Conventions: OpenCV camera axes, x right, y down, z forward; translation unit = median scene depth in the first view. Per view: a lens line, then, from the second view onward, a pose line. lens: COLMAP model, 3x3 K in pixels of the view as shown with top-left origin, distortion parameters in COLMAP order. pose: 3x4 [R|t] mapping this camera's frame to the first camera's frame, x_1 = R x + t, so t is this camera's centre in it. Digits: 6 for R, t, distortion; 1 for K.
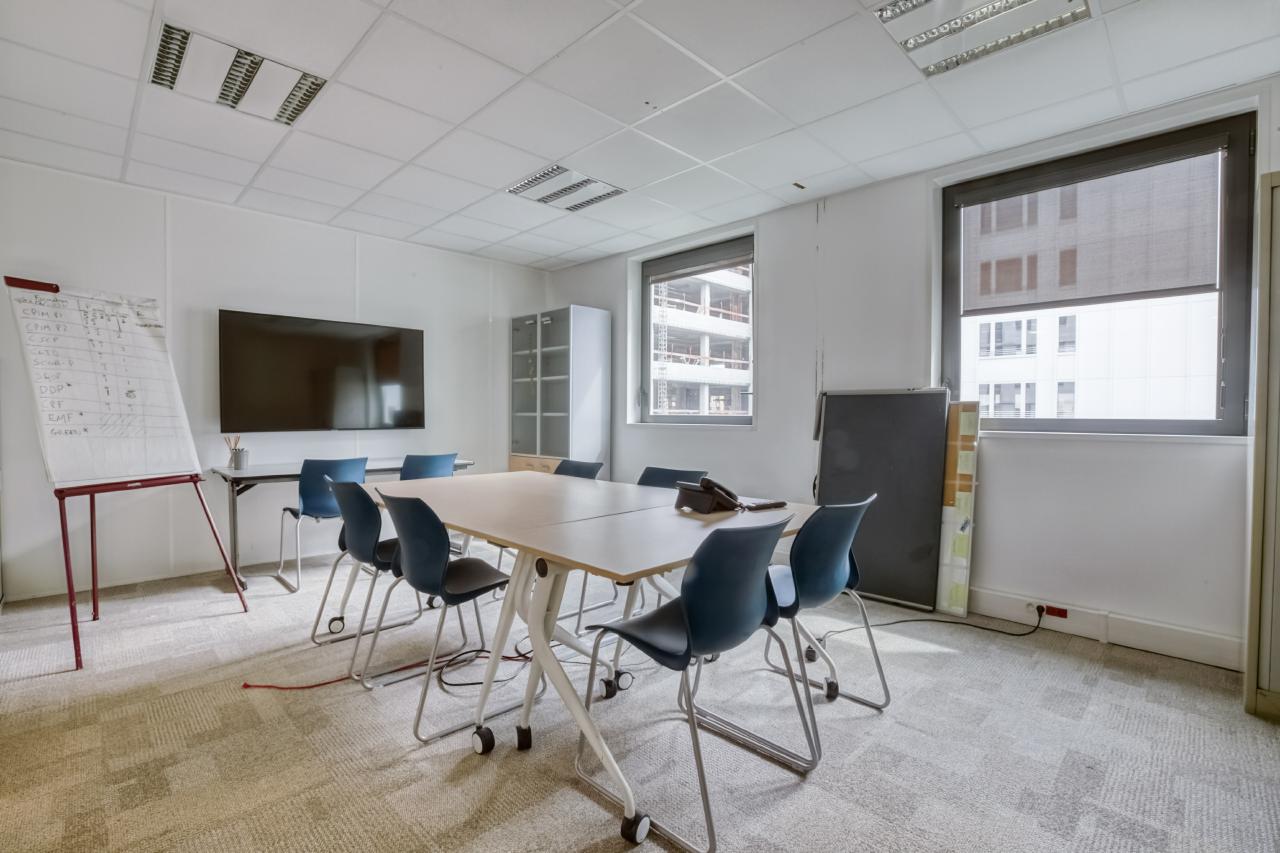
lens RADIAL K [[578.0, 0, 636.3], [0, 578.0, 428.1], [0, 0, 1]] dist [-0.041252, 0.010621]
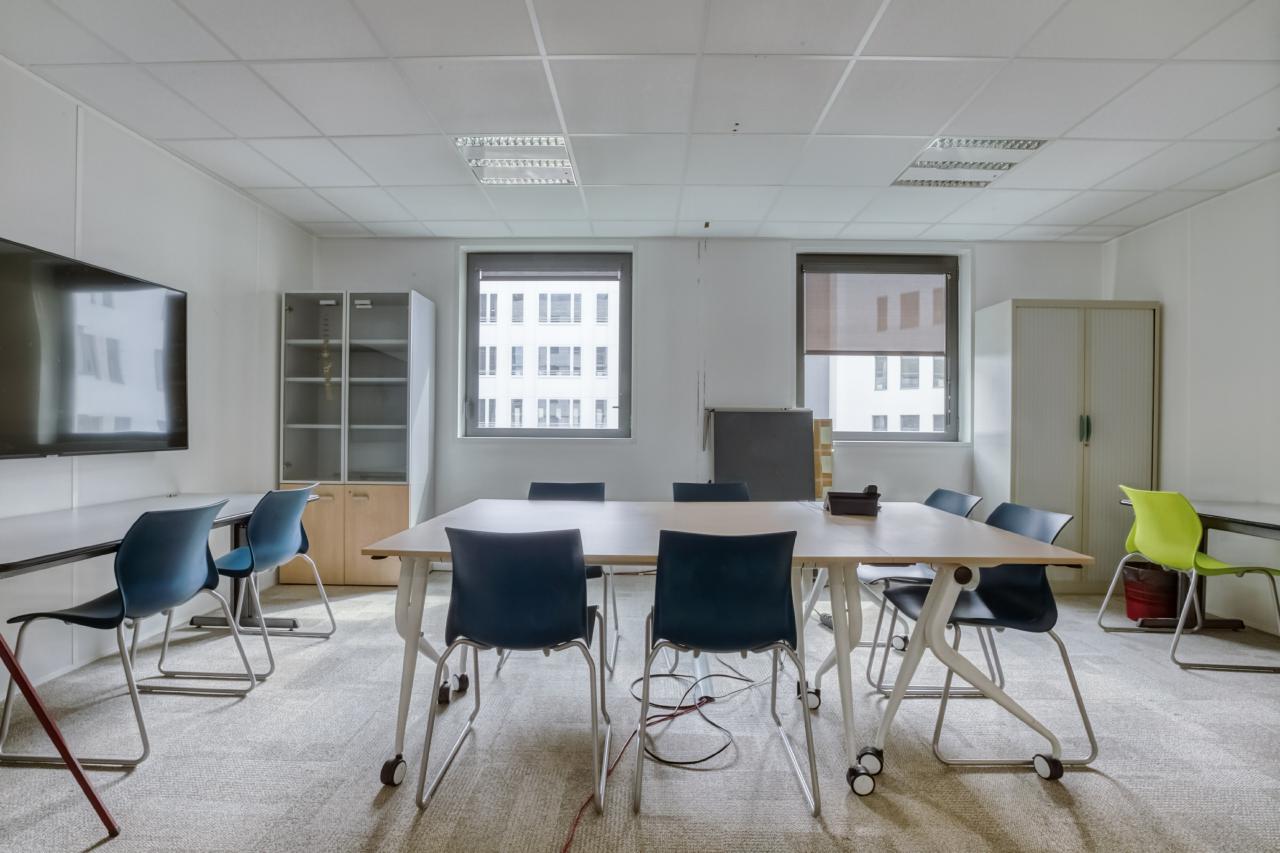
lens RADIAL K [[578.0, 0, 636.5], [0, 578.0, 427.1], [0, 0, 1]] dist [-0.041252, 0.010621]
pose [[0.723691, 0.002405, 0.690120, -0.616497], [0.010582, 0.999838, -0.014581, -0.011777], [-0.690043, 0.017856, 0.723548, 0.297898]]
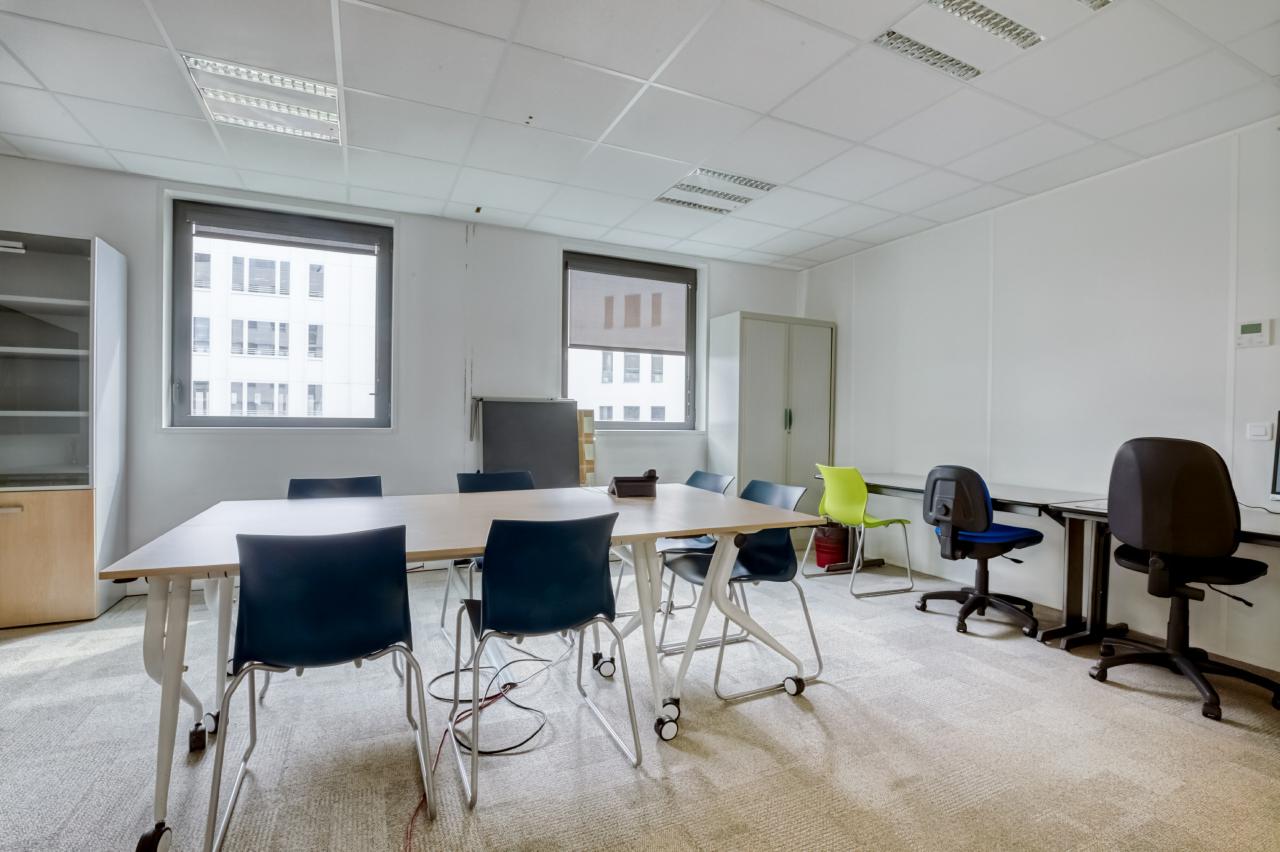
lens RADIAL K [[578.0, 0, 632.0], [0, 578.0, 426.0], [0, 0, 1]] dist [-0.041252, 0.010621]
pose [[0.349438, -0.009808, 0.936908, -0.673479], [0.010148, 0.999926, 0.006683, -0.012688], [-0.936905, 0.007173, 0.349511, 0.355978]]
